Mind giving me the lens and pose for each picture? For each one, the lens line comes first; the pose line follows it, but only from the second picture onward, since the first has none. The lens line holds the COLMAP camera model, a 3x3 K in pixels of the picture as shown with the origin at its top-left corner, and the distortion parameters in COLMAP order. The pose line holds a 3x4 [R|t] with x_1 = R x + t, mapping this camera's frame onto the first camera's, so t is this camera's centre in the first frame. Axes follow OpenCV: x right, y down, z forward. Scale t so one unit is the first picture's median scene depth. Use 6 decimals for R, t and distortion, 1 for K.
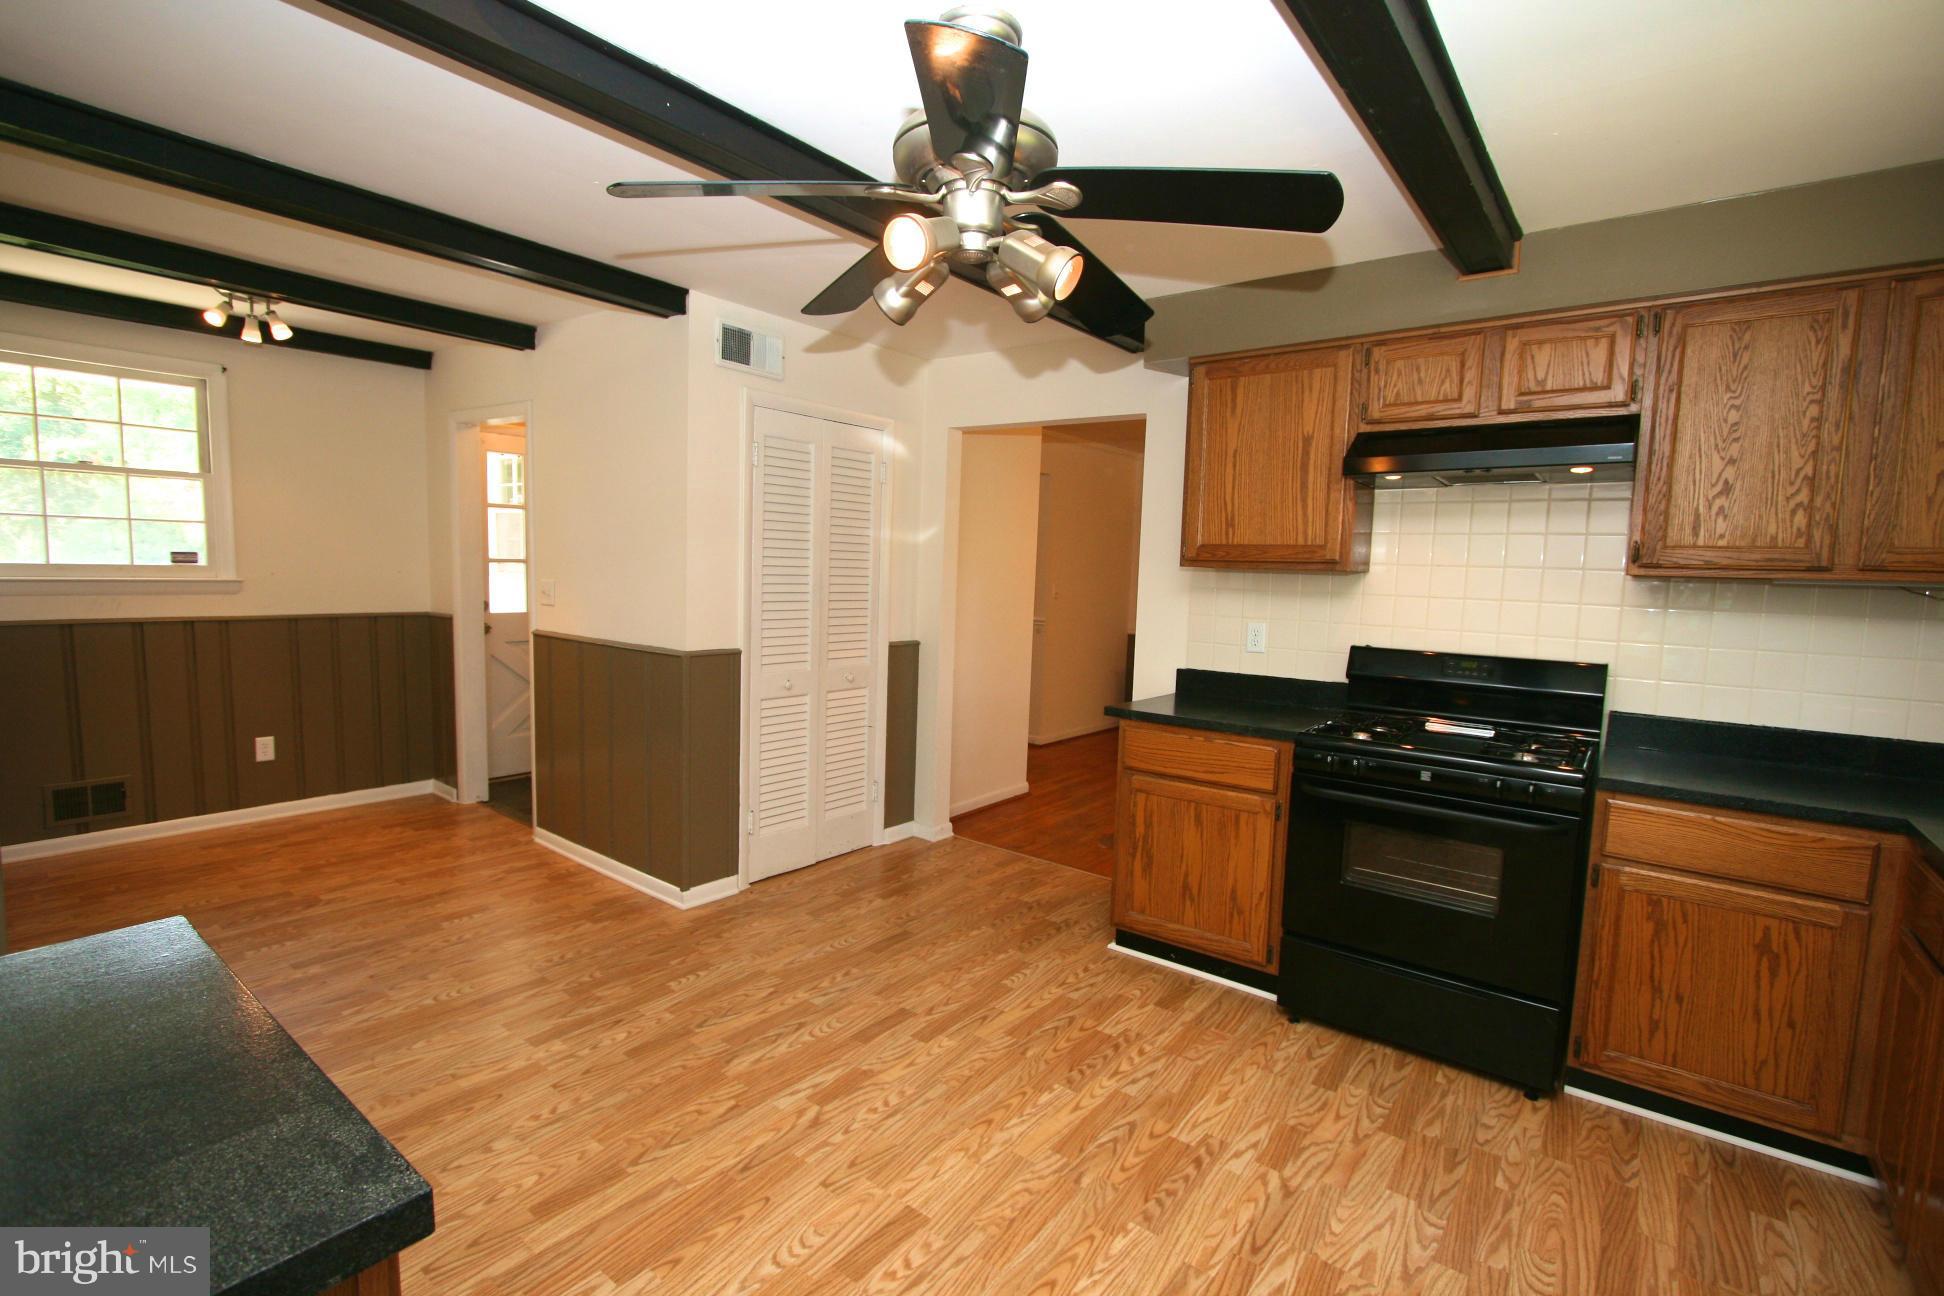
lens RADIAL K [[898.9, 0, 956.4], [0, 898.9, 646.8], [0, 0, 1]] dist [-0.014489, -0.000288]
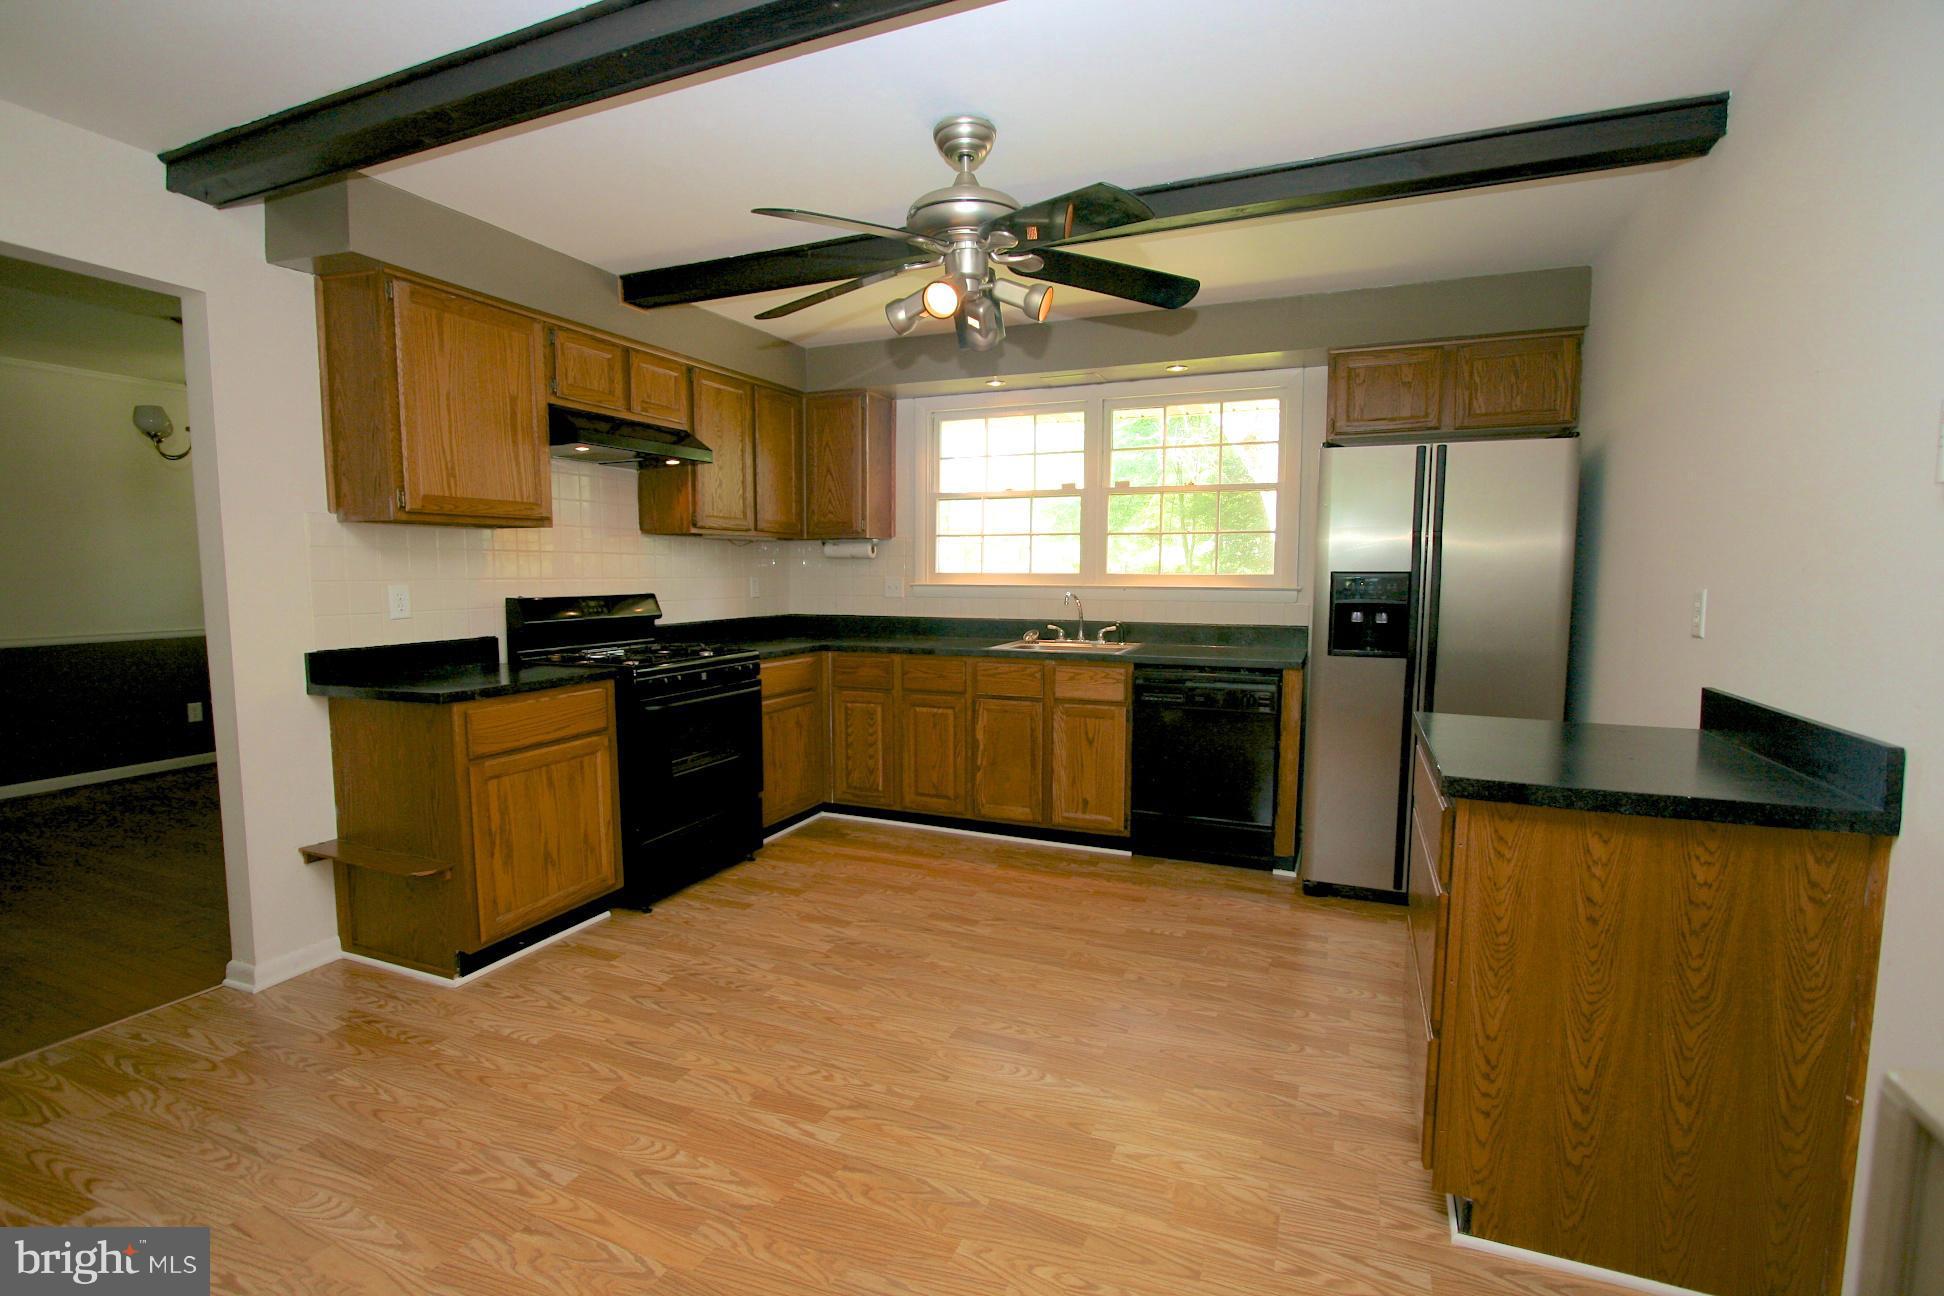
lens RADIAL K [[898.9, 0, 970.7], [0, 898.9, 650.3], [0, 0, 1]] dist [-0.014489, -0.000288]
pose [[-0.266590, -0.116461, 0.956748, -0.796158], [0.077052, 0.986920, 0.141603, -0.053545], [-0.960725, 0.111469, -0.254130, 0.821065]]
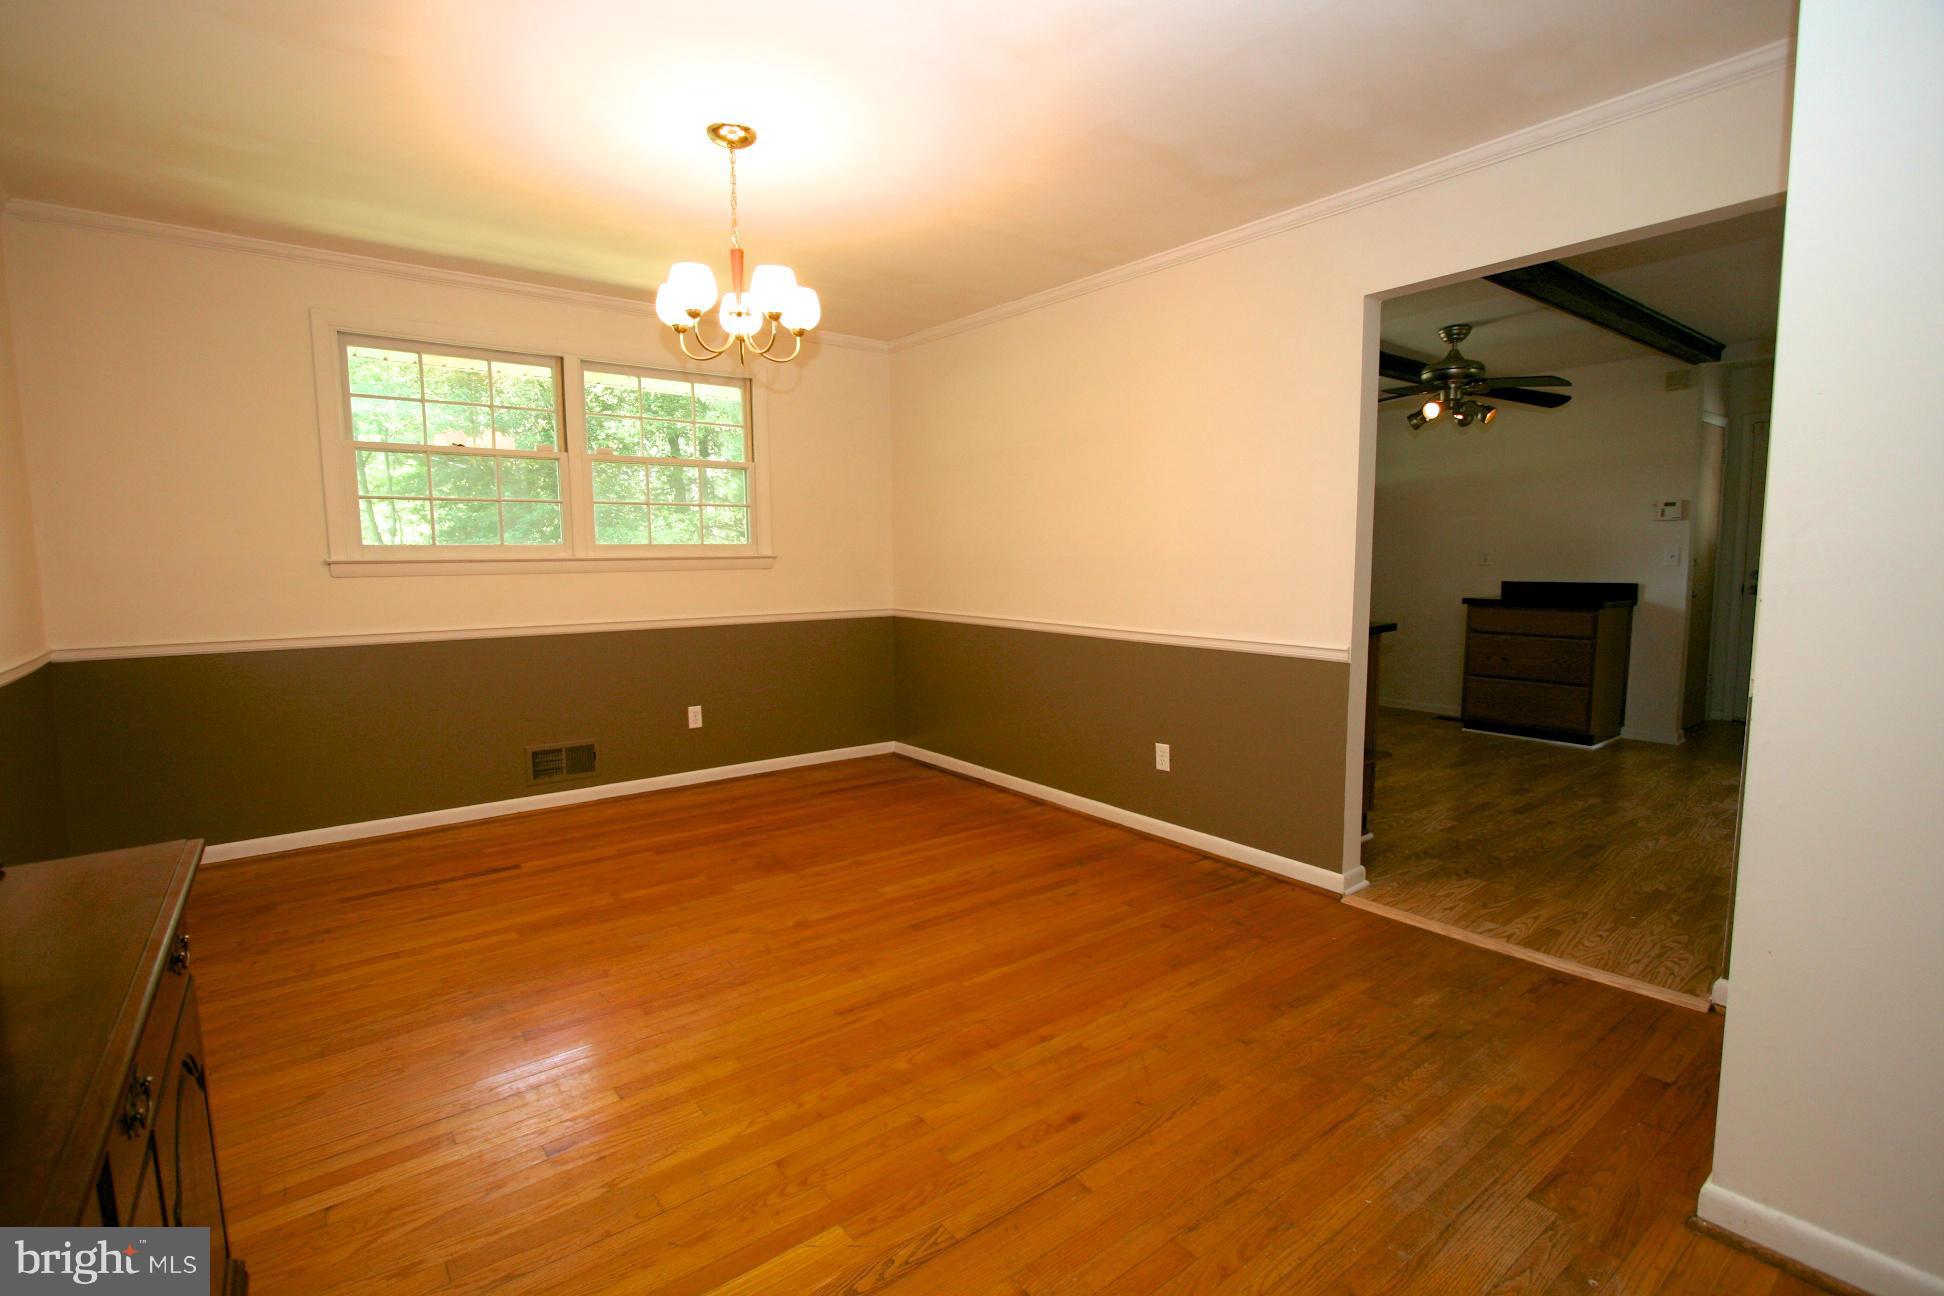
lens RADIAL K [[898.9, 0, 984.4], [0, 898.9, 648.9], [0, 0, 1]] dist [-0.014489, -0.000288]
pose [[-0.972983, -0.043600, 0.226723, 0.456183], [0.000560, 0.981559, 0.191161, -0.129232], [-0.230877, 0.186123, -0.955015, 2.445016]]
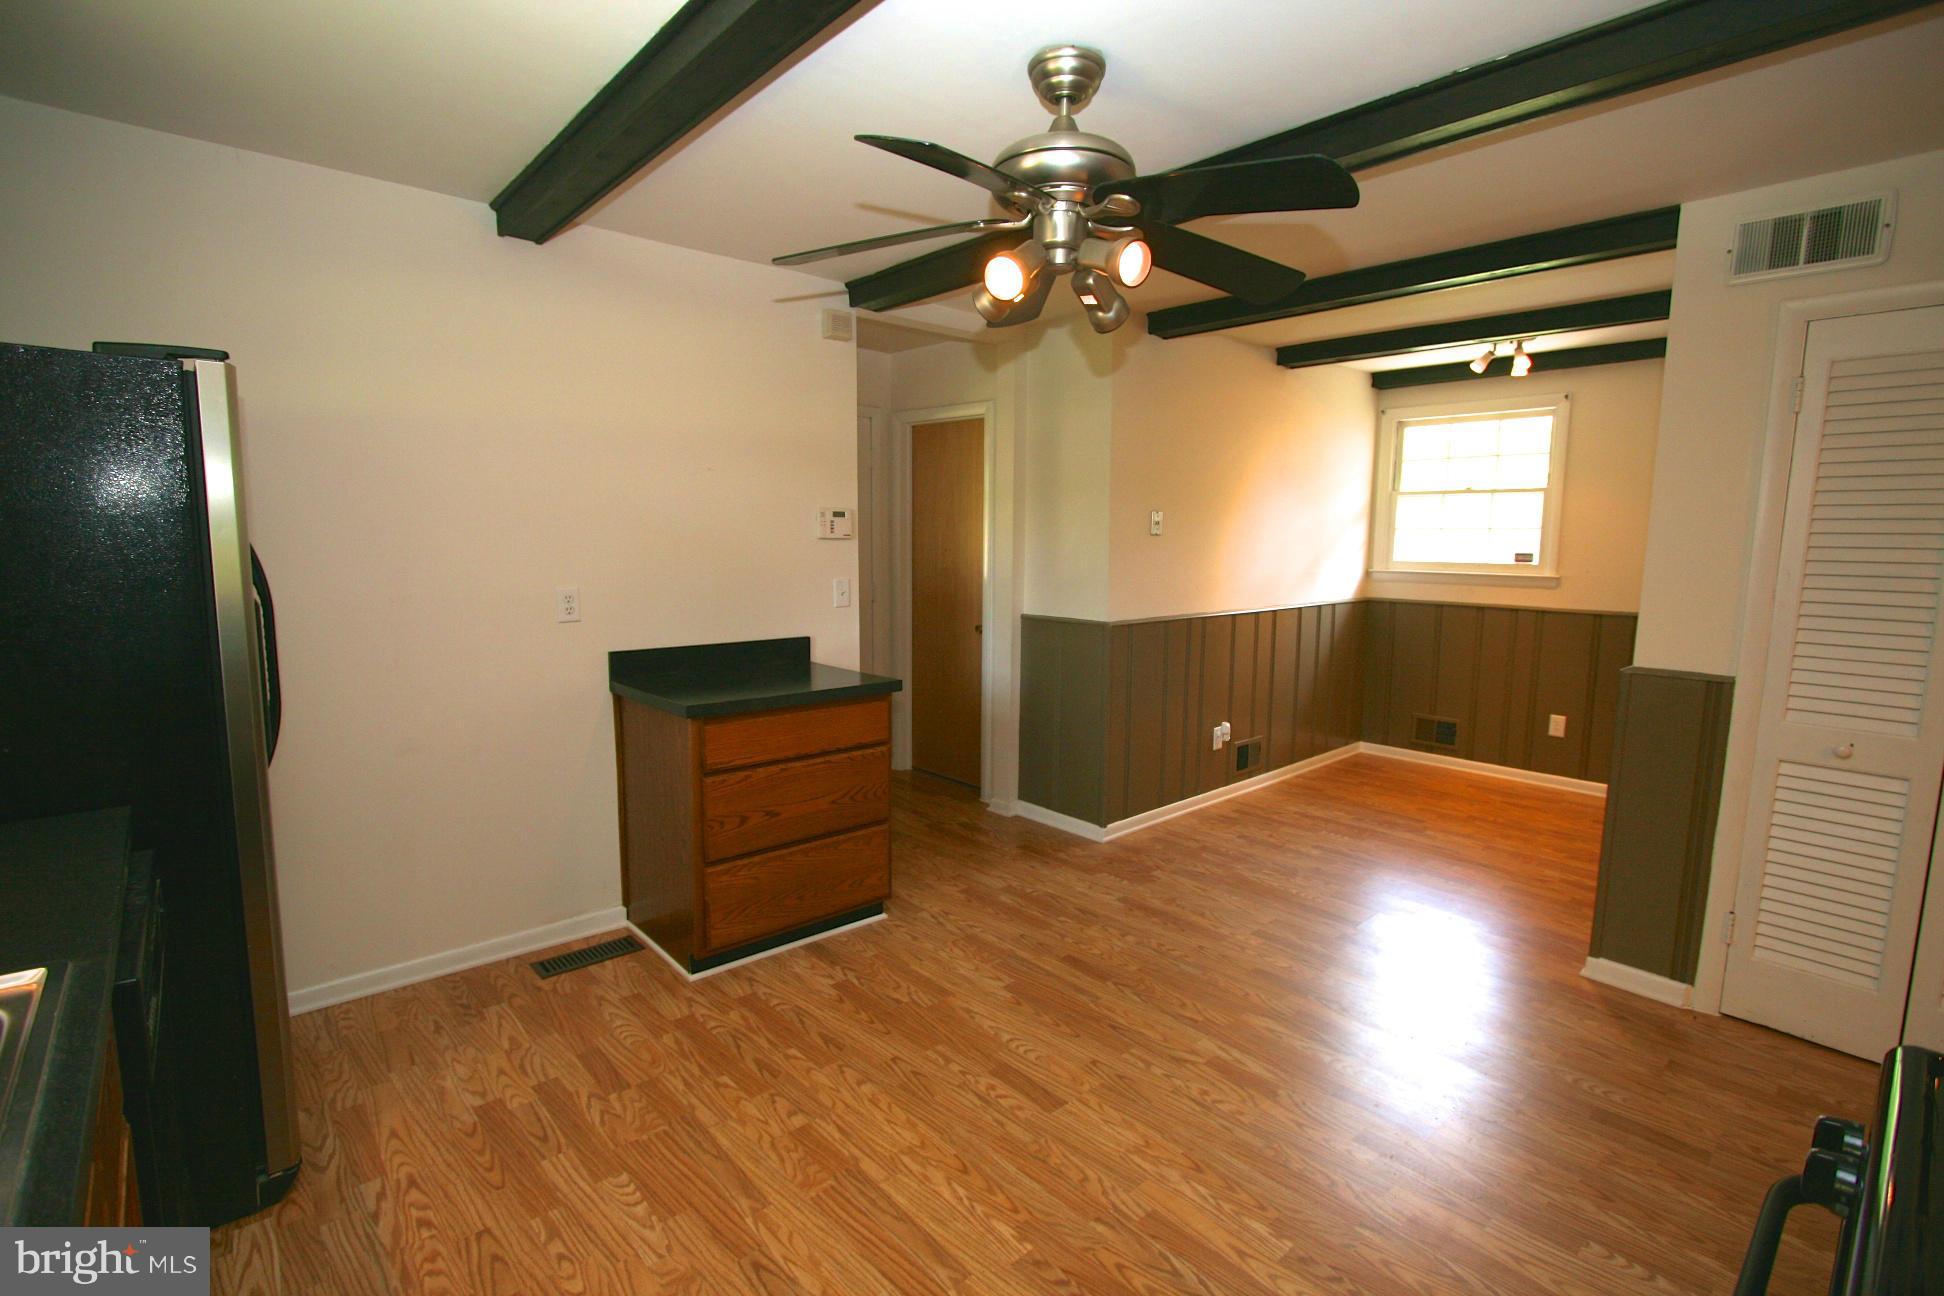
lens RADIAL K [[898.9, 0, 971.2], [0, 898.9, 640.1], [0, 0, 1]] dist [-0.014489, -0.000288]
pose [[-0.170696, 0.081635, -0.981936, 0.697871], [-0.108171, 0.988986, 0.101026, -0.042358], [0.979368, 0.123462, -0.159985, 0.661125]]
